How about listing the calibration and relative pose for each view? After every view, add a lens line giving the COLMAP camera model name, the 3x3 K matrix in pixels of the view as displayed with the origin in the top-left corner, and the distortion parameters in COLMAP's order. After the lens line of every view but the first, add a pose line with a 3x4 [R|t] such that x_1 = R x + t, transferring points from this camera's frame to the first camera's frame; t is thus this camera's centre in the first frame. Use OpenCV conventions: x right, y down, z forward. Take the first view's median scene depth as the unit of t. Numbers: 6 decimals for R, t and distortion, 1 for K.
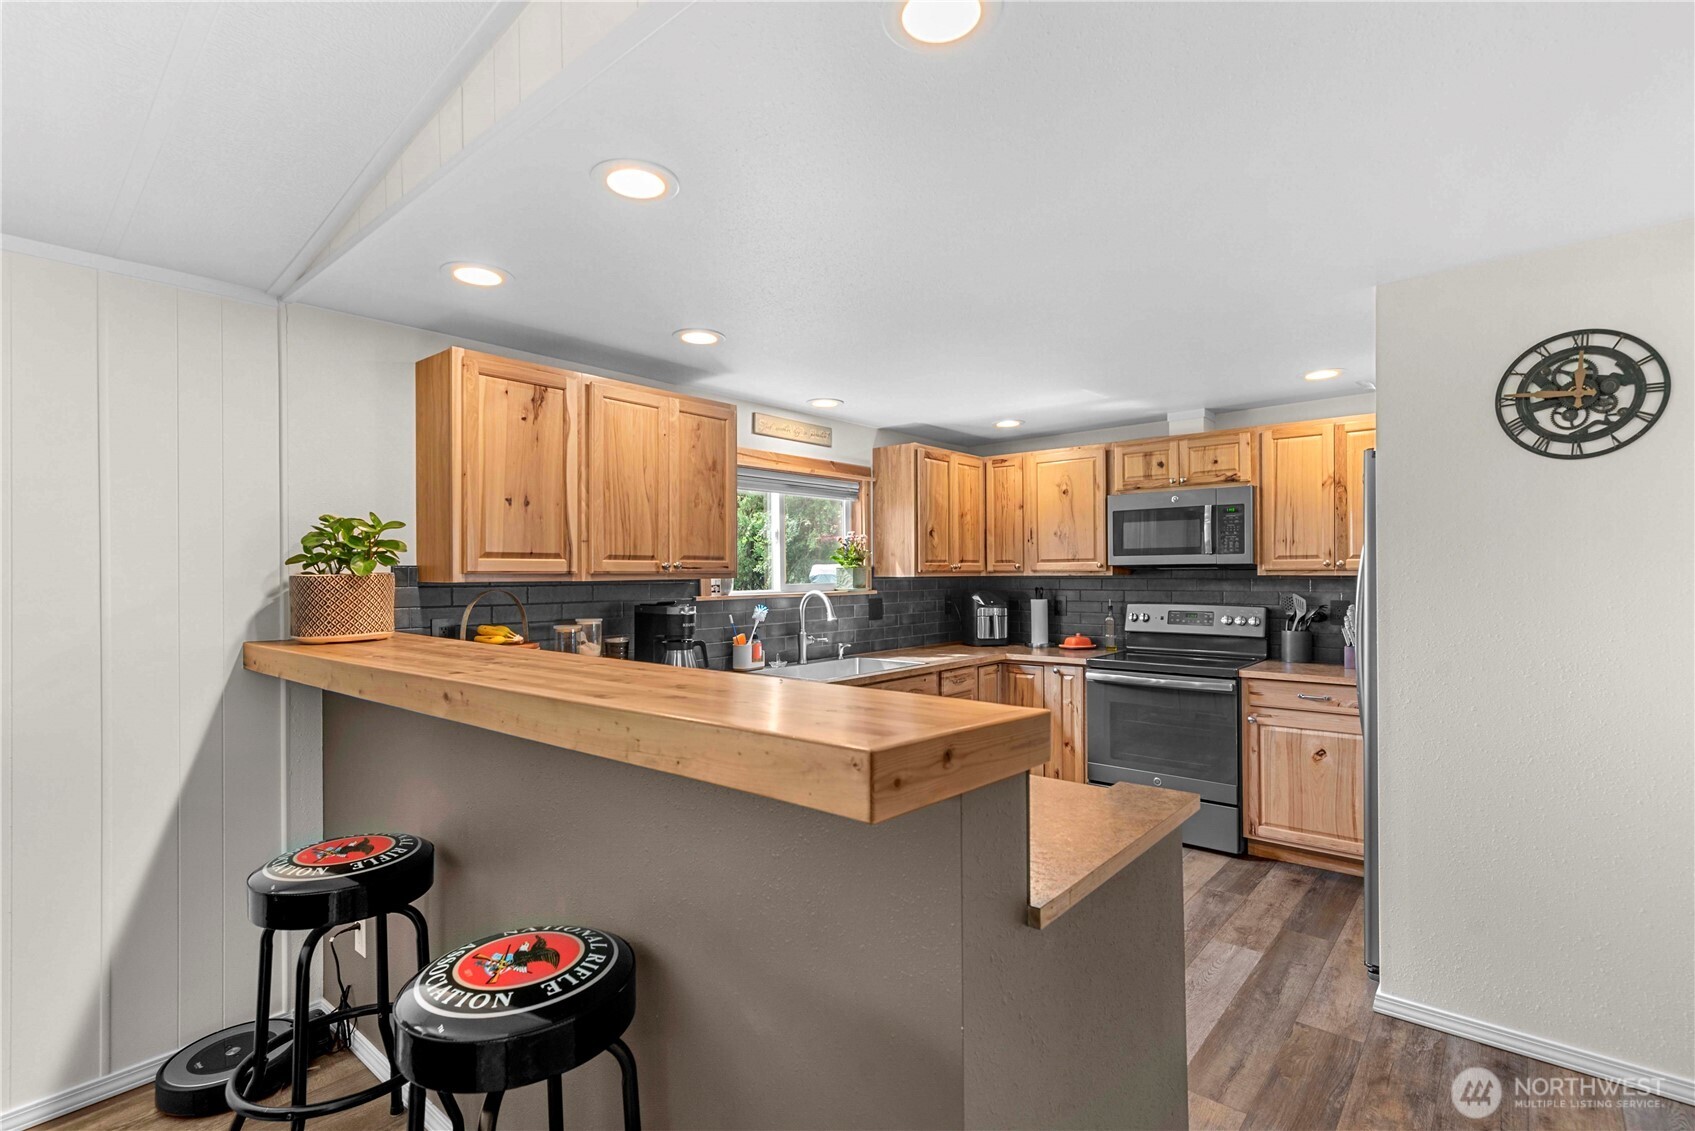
lens RADIAL K [[797.2, 0, 848.1], [0, 797.2, 567.6], [0, 0, 1]] dist [-0.001580, -0.000205]
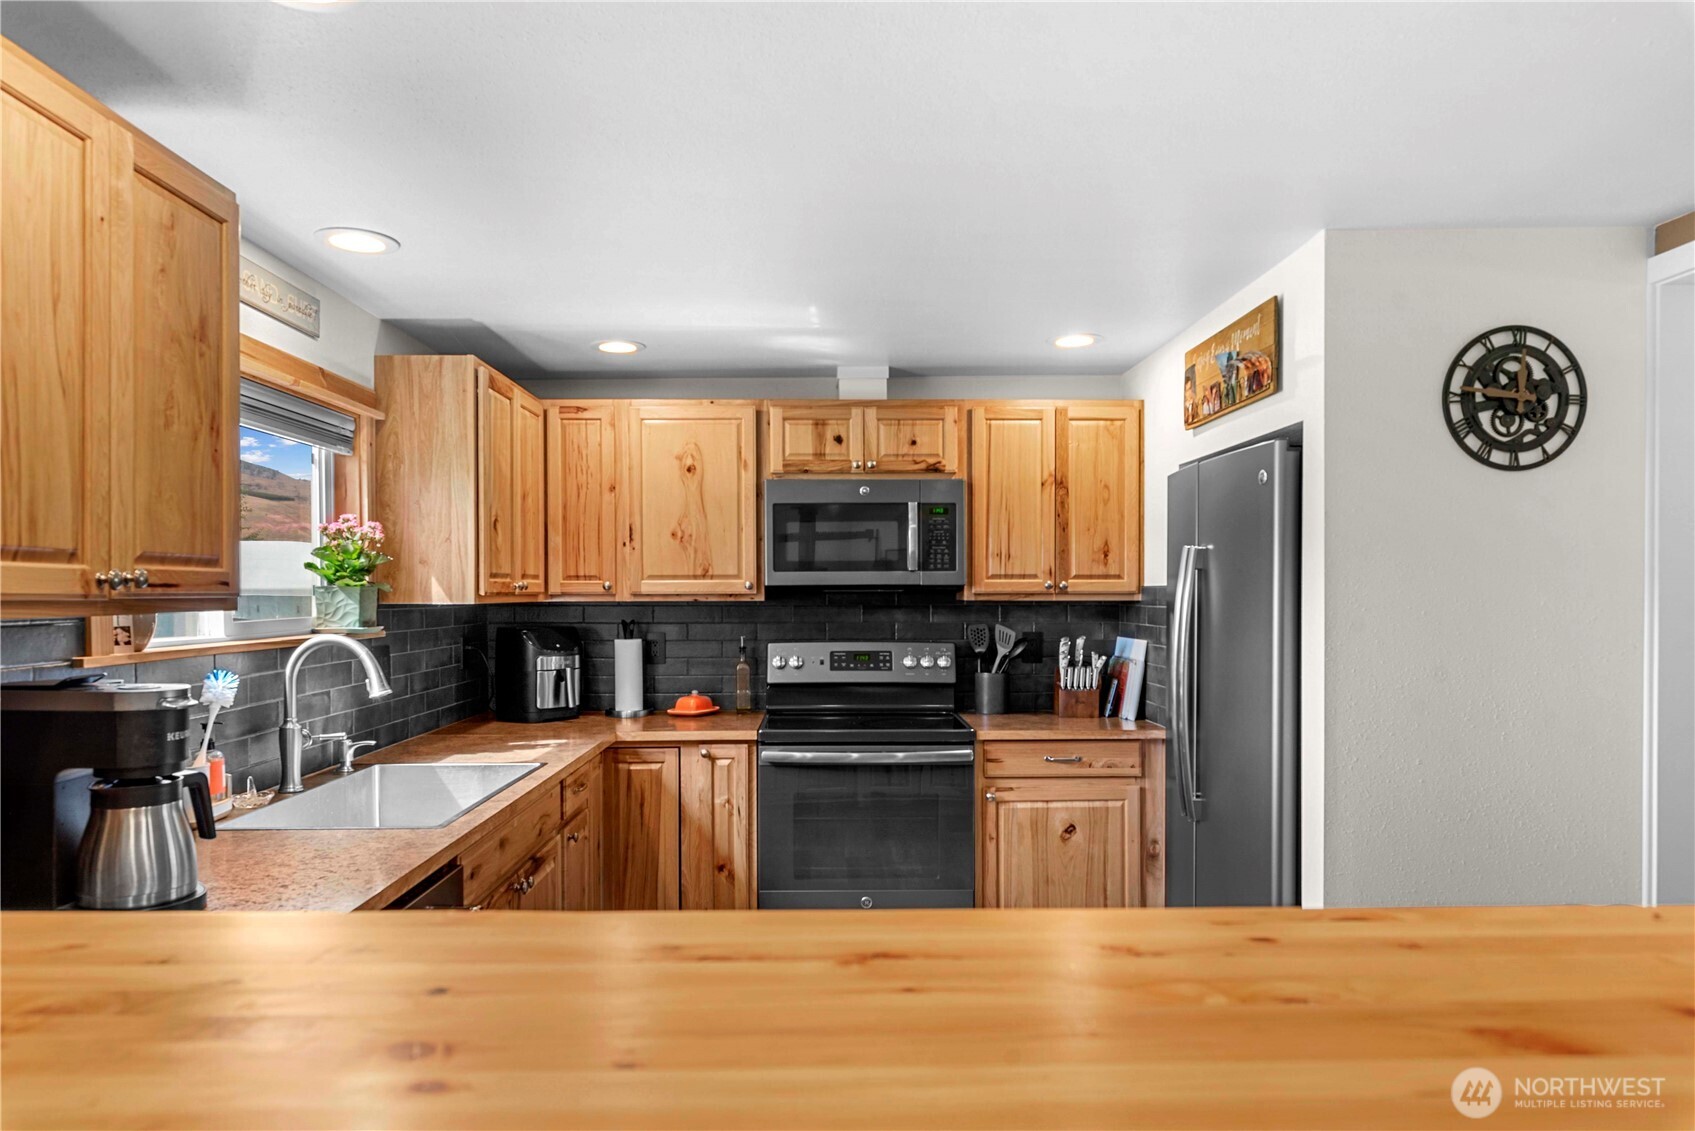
lens RADIAL K [[1082.8, 0, 846.6], [0, 1082.8, 599.3], [0, 0, 1]] dist [-0.006035, -0.001122]
pose [[0.749750, -0.001269, 0.661720, -0.239550], [-0.005819, 0.999947, 0.008510, 0.000622], [-0.661695, -0.010231, 0.749703, 0.320421]]
